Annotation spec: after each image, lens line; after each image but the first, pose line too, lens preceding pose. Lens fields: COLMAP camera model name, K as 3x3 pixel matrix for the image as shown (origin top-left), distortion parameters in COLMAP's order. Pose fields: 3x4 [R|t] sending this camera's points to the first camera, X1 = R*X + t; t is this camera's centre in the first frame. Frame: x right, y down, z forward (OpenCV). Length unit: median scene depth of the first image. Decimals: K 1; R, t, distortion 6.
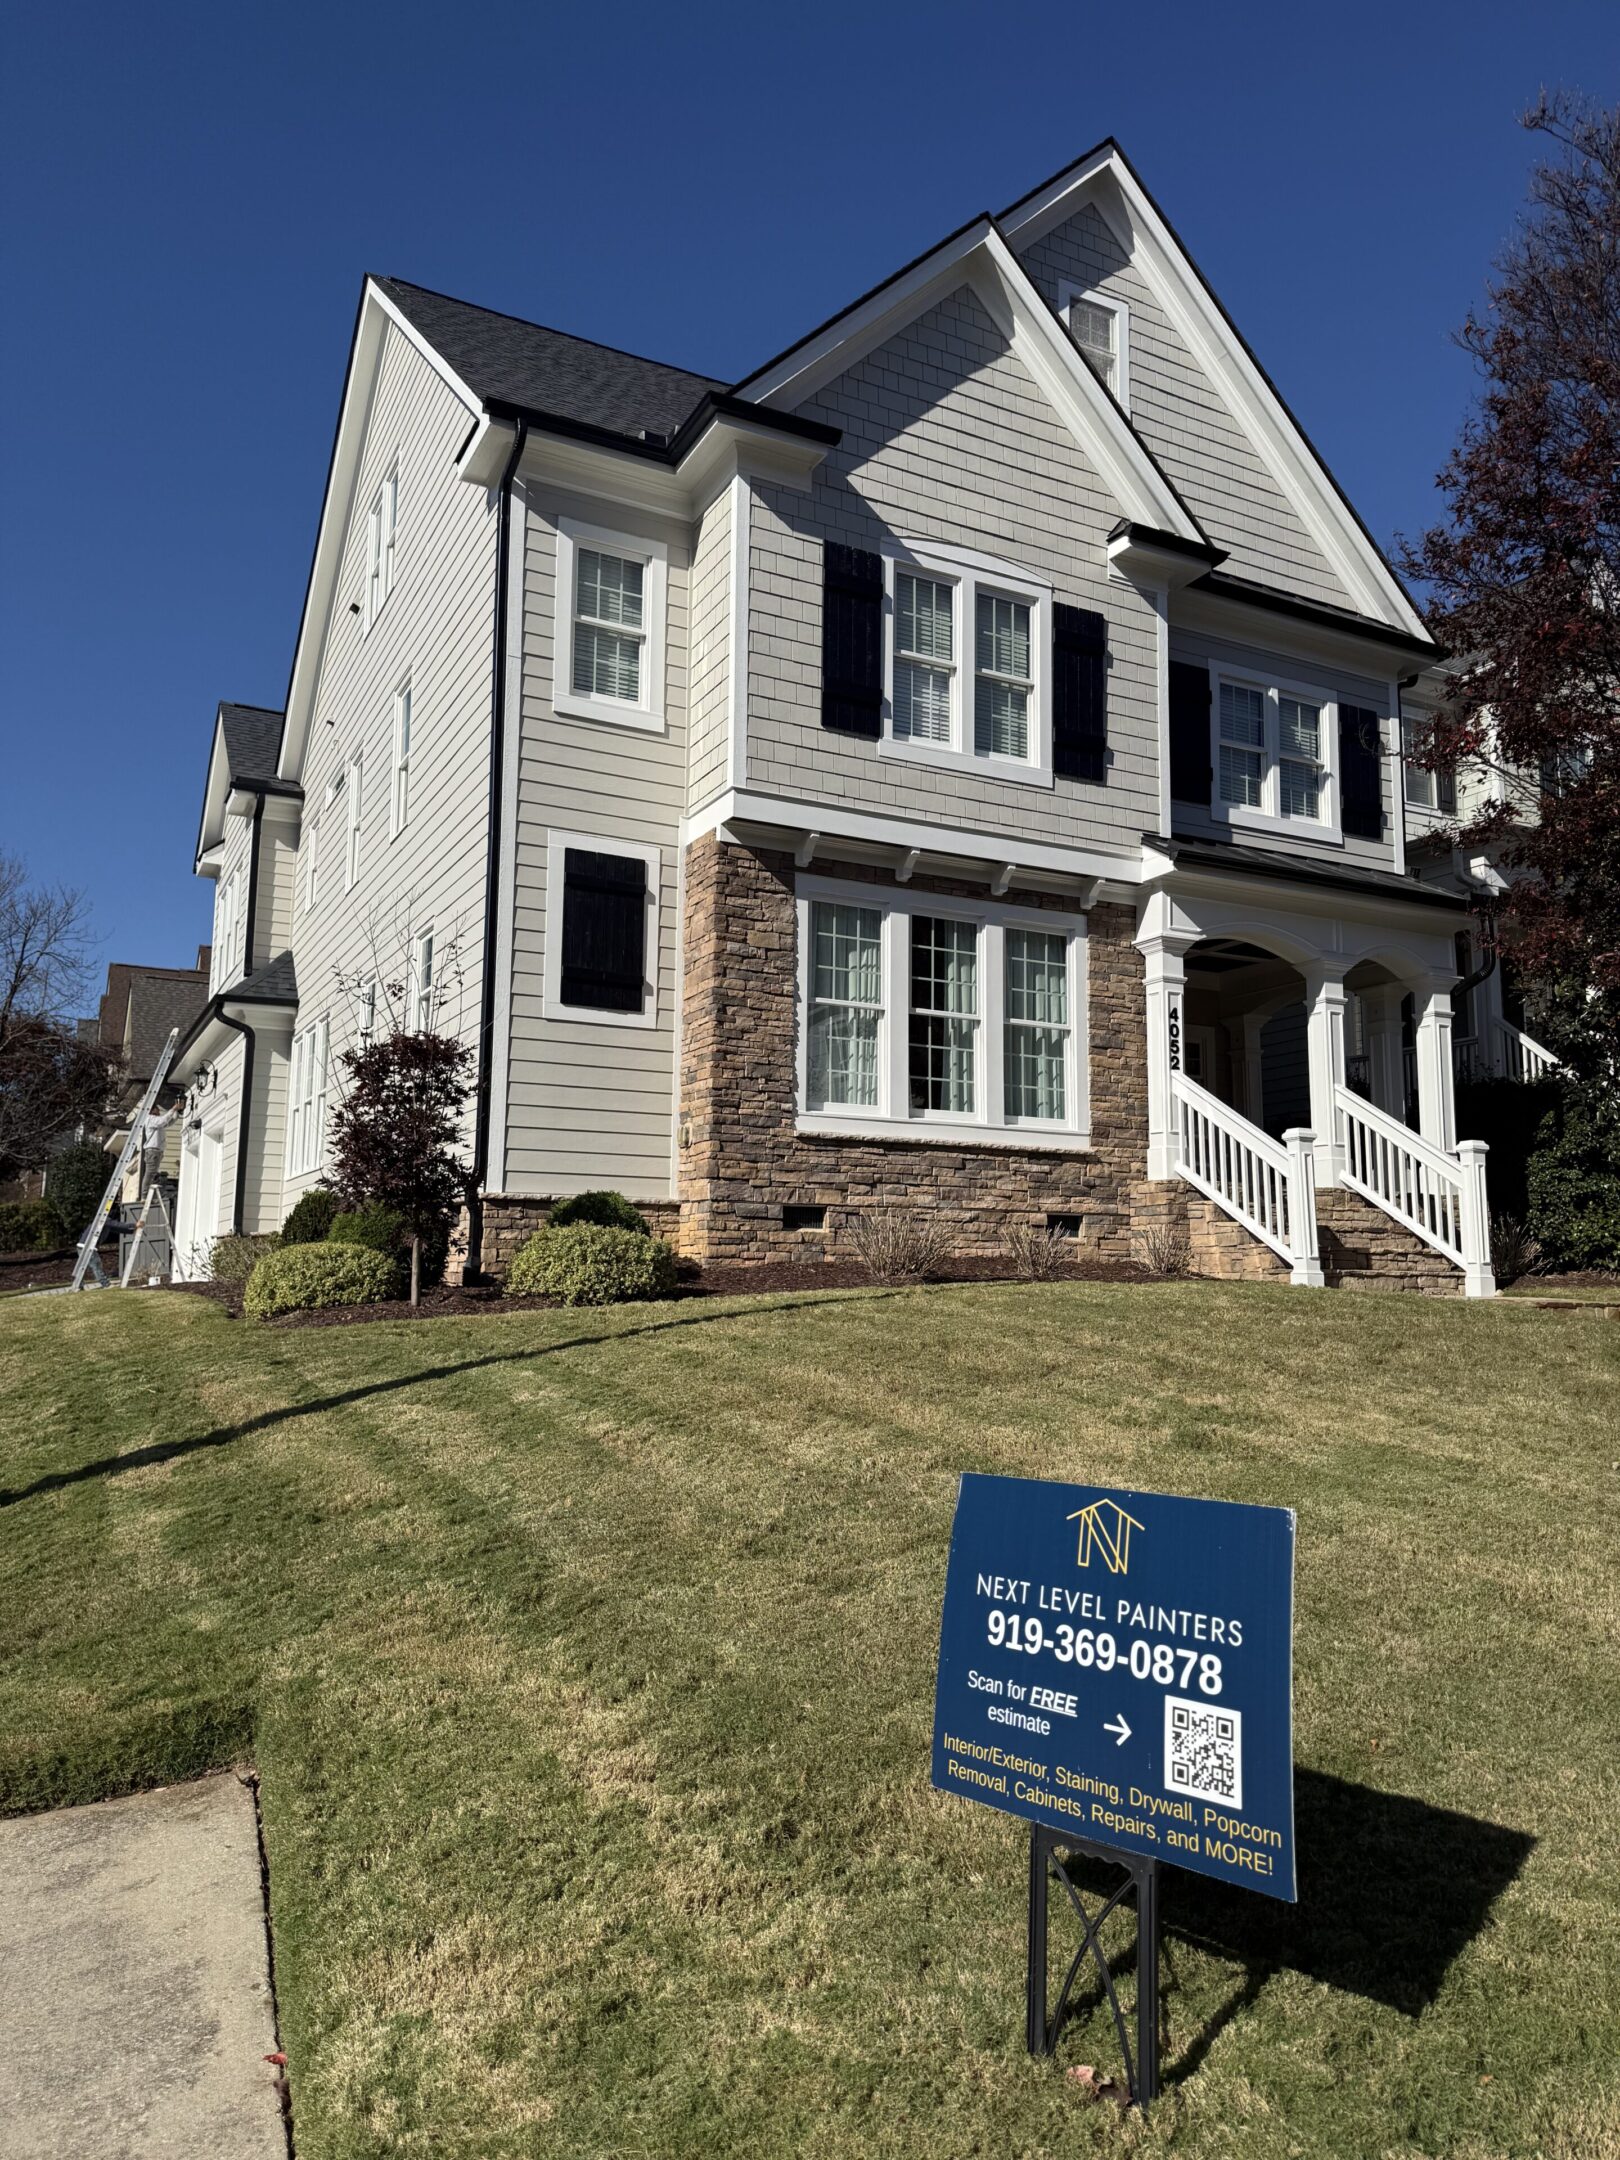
lens RADIAL K [[1499.4, 0, 807.9], [0, 1499.4, 1087.1], [0, 0, 1]] dist [-0.004567, -0.008158]
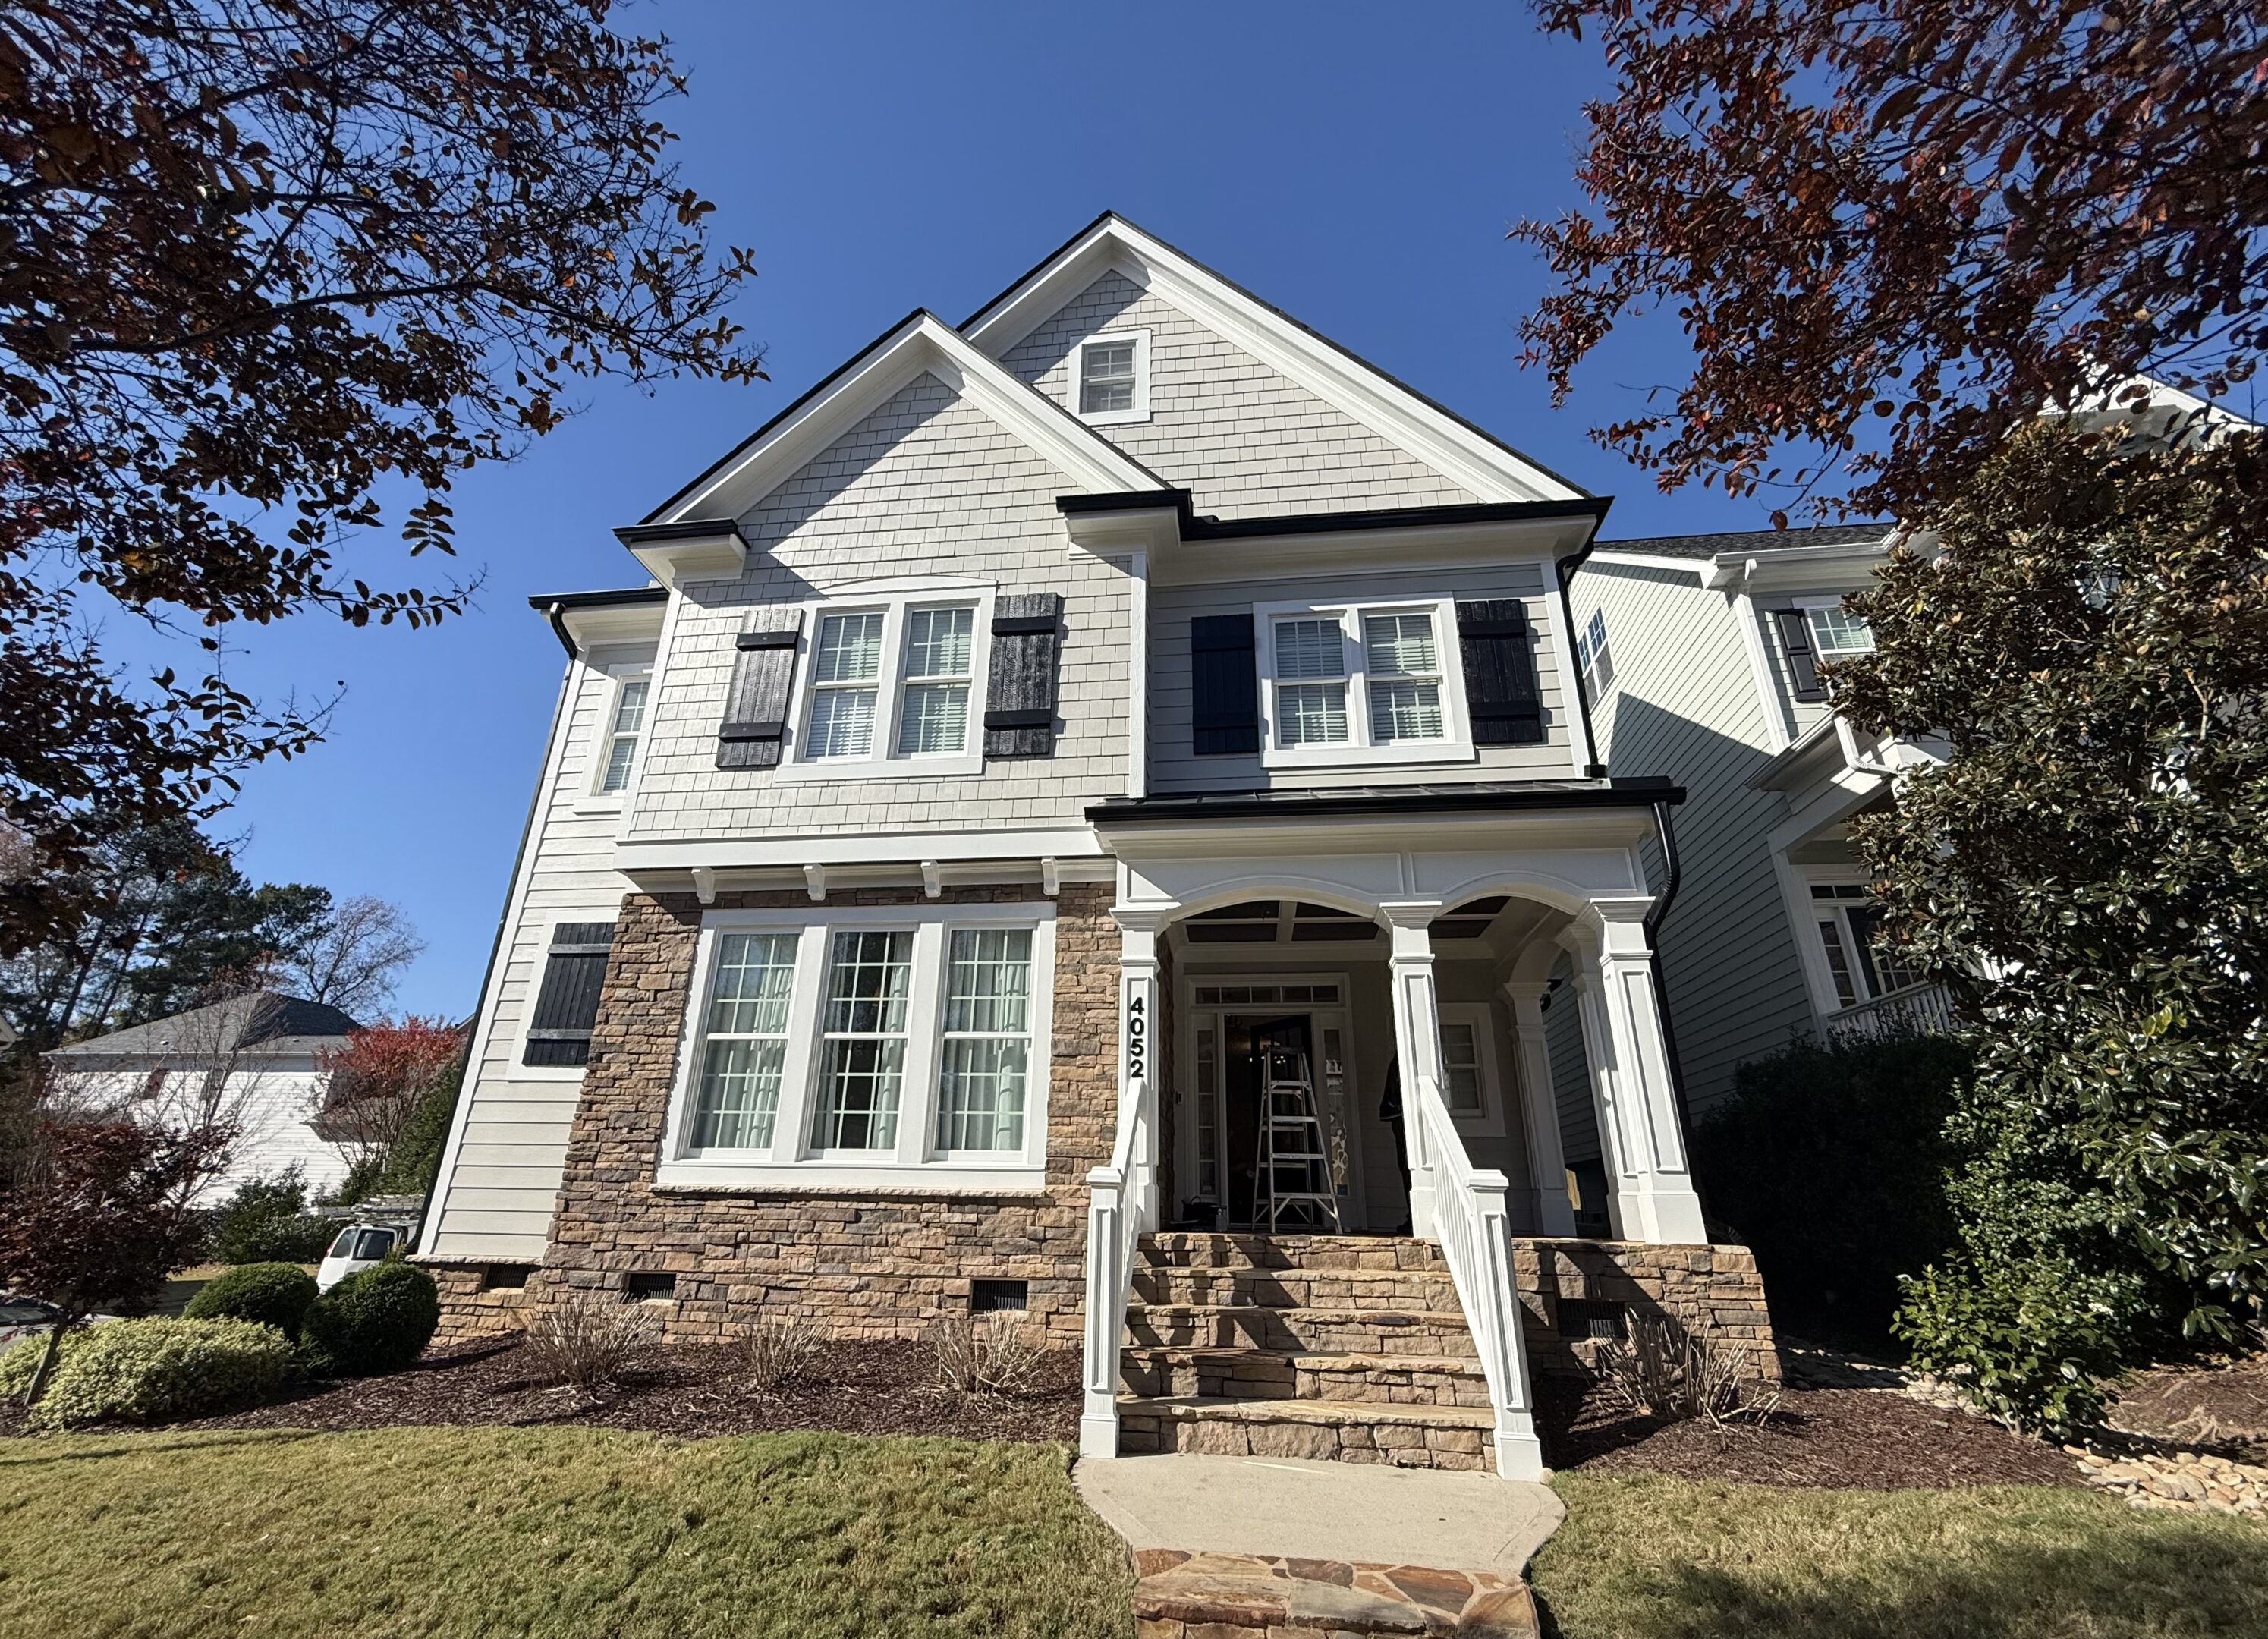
lens RADIAL K [[977.1, 0, 1129.1], [0, 977.1, 802.4], [0, 0, 1]] dist [-0.003360, -0.000684]
pose [[0.830290, -0.220205, -0.511985, 0.552115], [0.066304, 0.951139, -0.301559, 0.005445], [0.553374, 0.216435, 0.804322, 0.576300]]
